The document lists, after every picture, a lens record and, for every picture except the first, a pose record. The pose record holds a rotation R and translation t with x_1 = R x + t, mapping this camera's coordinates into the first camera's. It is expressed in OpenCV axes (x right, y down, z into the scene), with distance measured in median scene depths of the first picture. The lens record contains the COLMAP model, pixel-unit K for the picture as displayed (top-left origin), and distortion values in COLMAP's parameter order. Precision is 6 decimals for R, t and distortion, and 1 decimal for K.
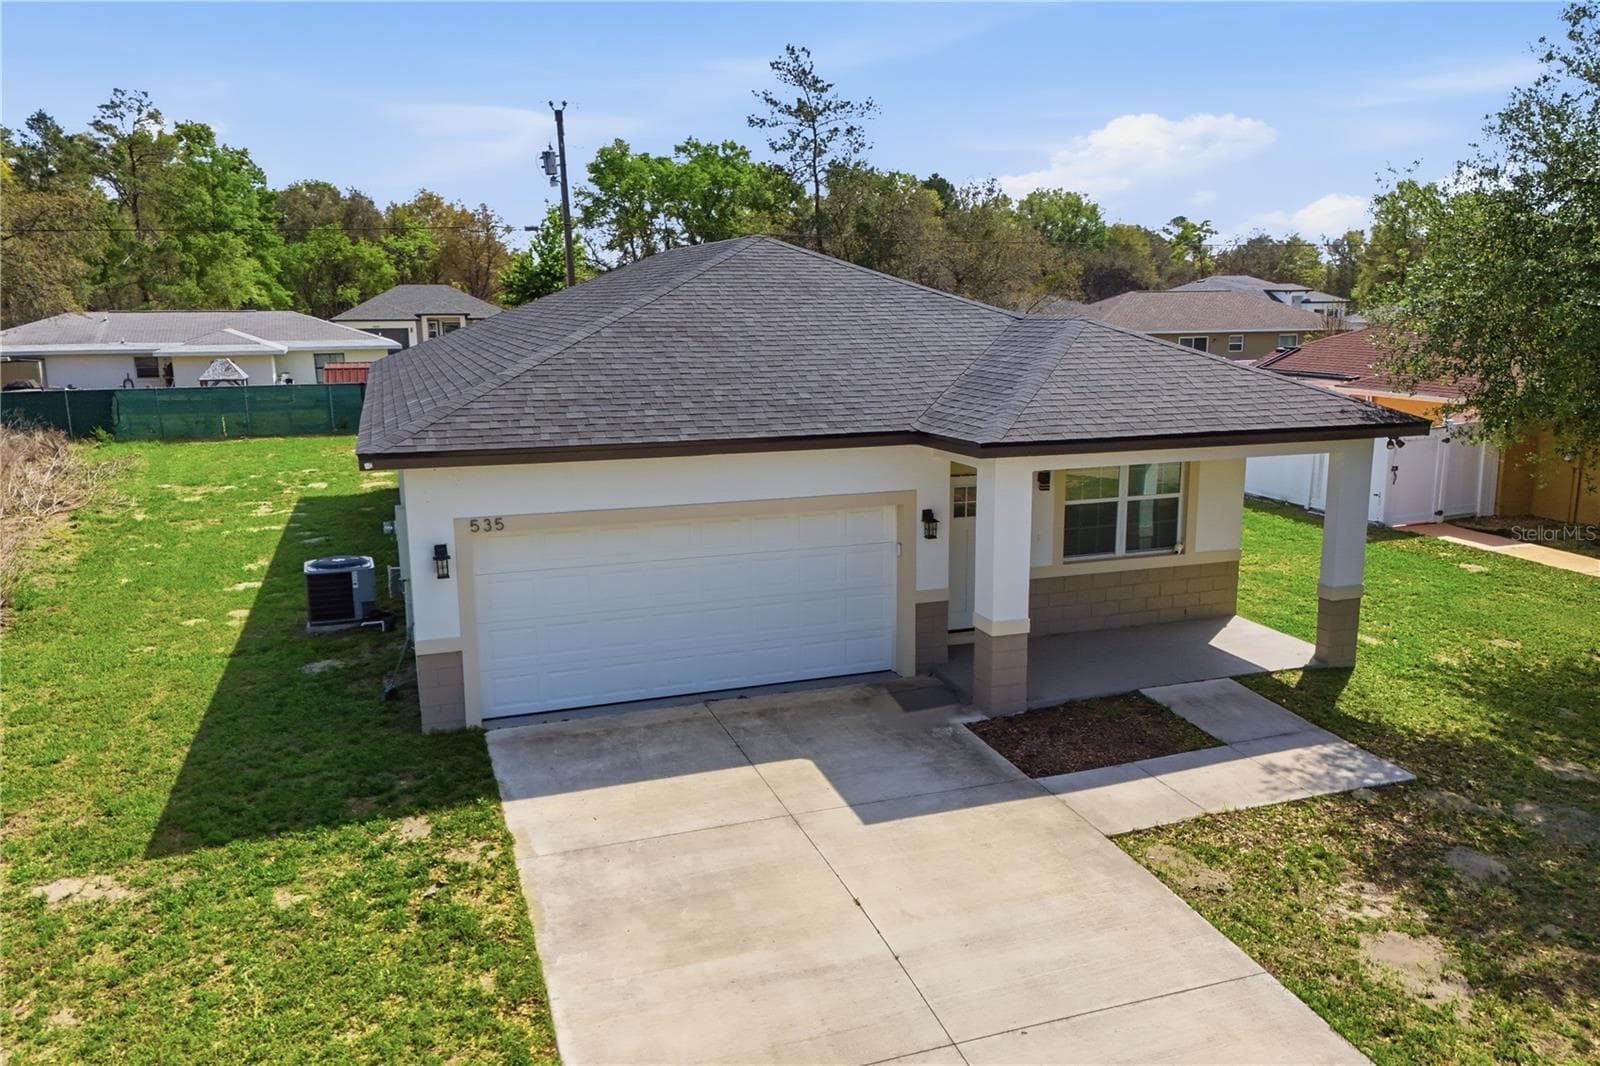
lens RADIAL K [[1177.3, 0, 799.3], [0, 1177.3, 535.6], [0, 0, 1]] dist [0.063032, -0.057532]
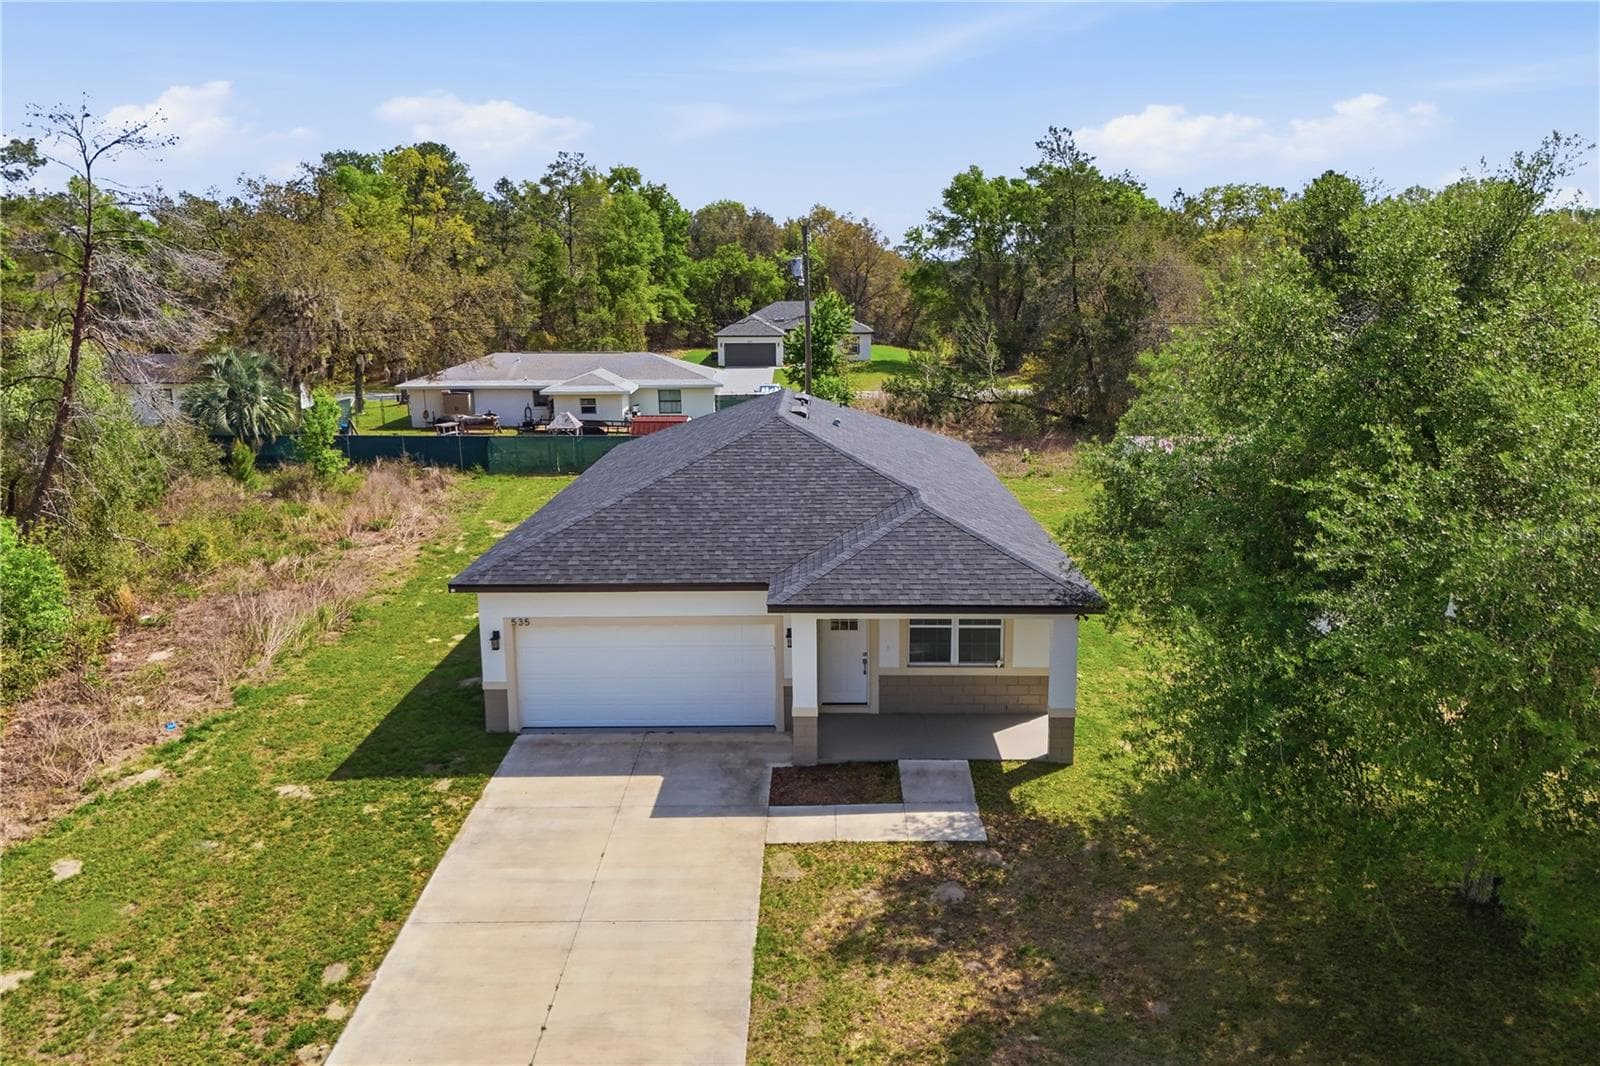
lens RADIAL K [[1177.3, 0, 798.0], [0, 1177.3, 525.8], [0, 0, 1]] dist [0.063032, -0.057532]
pose [[0.938887, 0.069853, -0.337063, 0.653535], [-0.065371, 0.997557, 0.024646, -0.203528], [0.337962, -0.001106, 0.941159, -0.494882]]
